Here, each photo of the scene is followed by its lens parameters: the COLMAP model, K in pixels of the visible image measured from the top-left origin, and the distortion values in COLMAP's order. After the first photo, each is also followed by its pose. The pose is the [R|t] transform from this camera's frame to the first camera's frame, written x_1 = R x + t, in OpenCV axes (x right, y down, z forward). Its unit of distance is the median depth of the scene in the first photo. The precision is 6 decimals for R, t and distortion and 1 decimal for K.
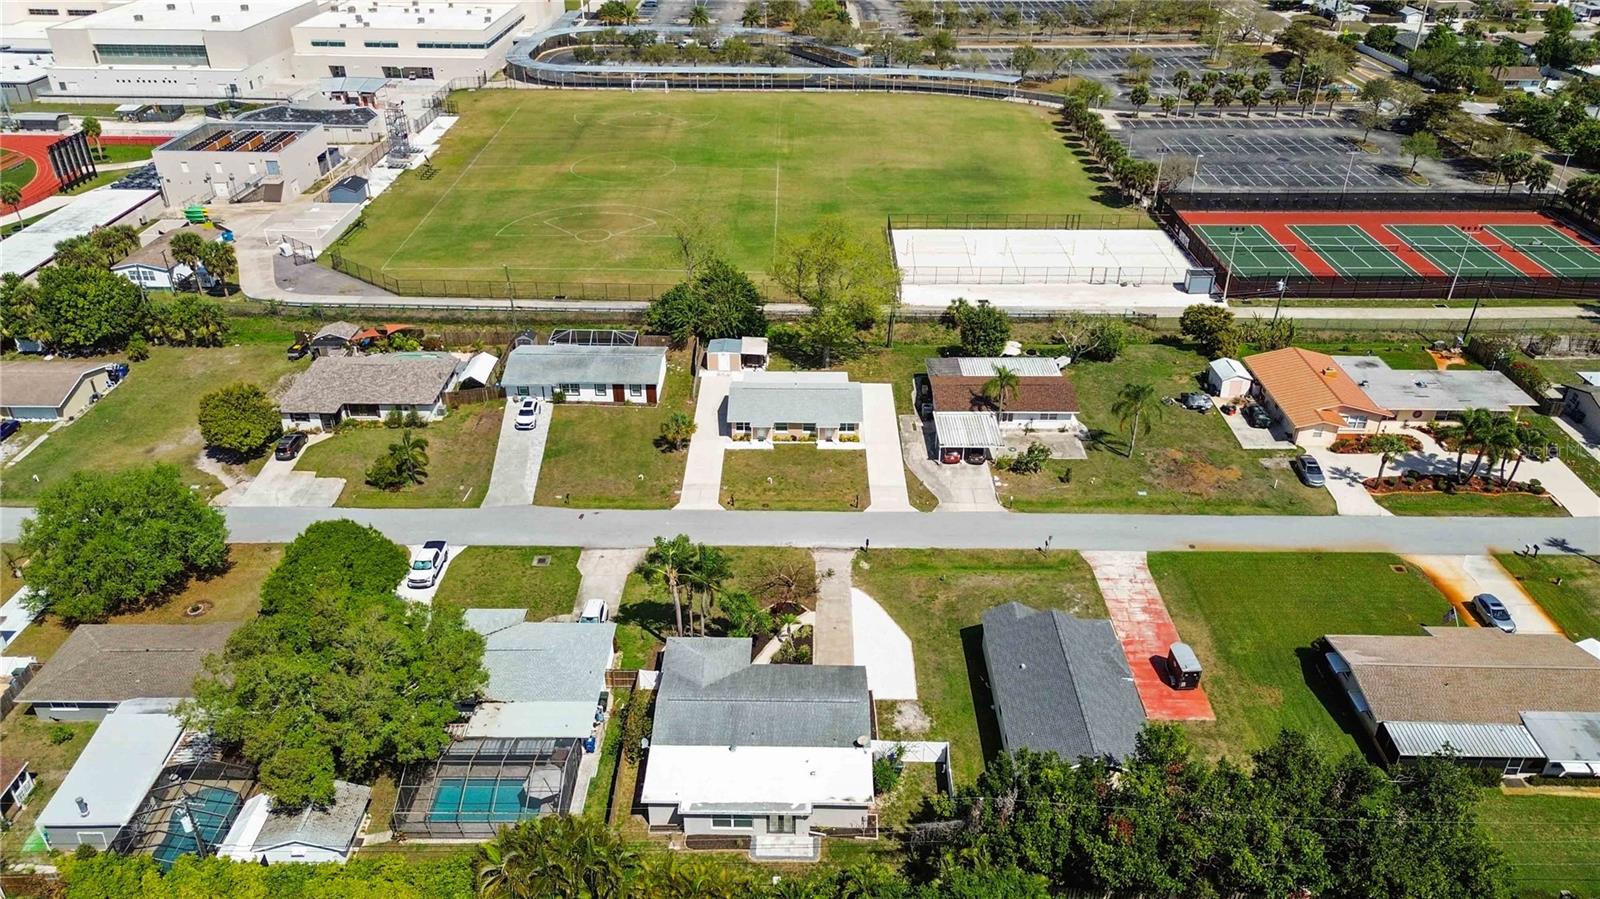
lens RADIAL K [[1133.0, 0, 802.2], [0, 1133.0, 452.6], [0, 0, 1]] dist [0.069678, -0.064185]
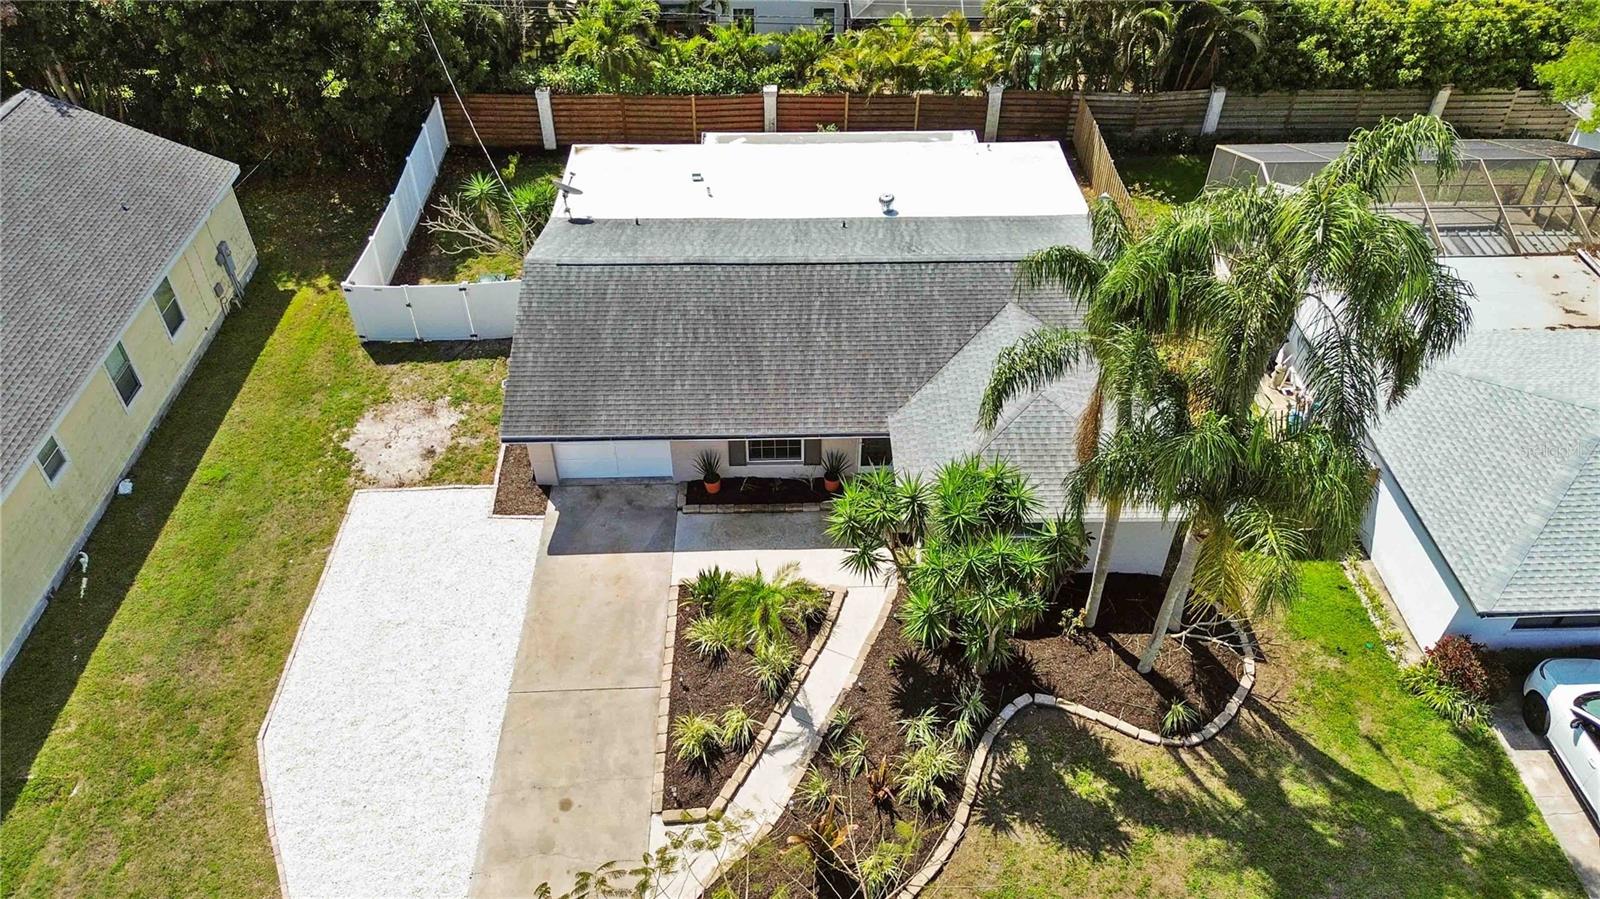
lens RADIAL K [[1133.0, 0, 802.2], [0, 1133.0, 452.6], [0, 0, 1]] dist [0.069678, -0.064185]
pose [[-0.999264, 0.017575, -0.034101, -0.008802], [-0.026685, 0.320220, 0.946967, -0.064772], [0.027563, 0.947180, -0.319515, 0.782677]]
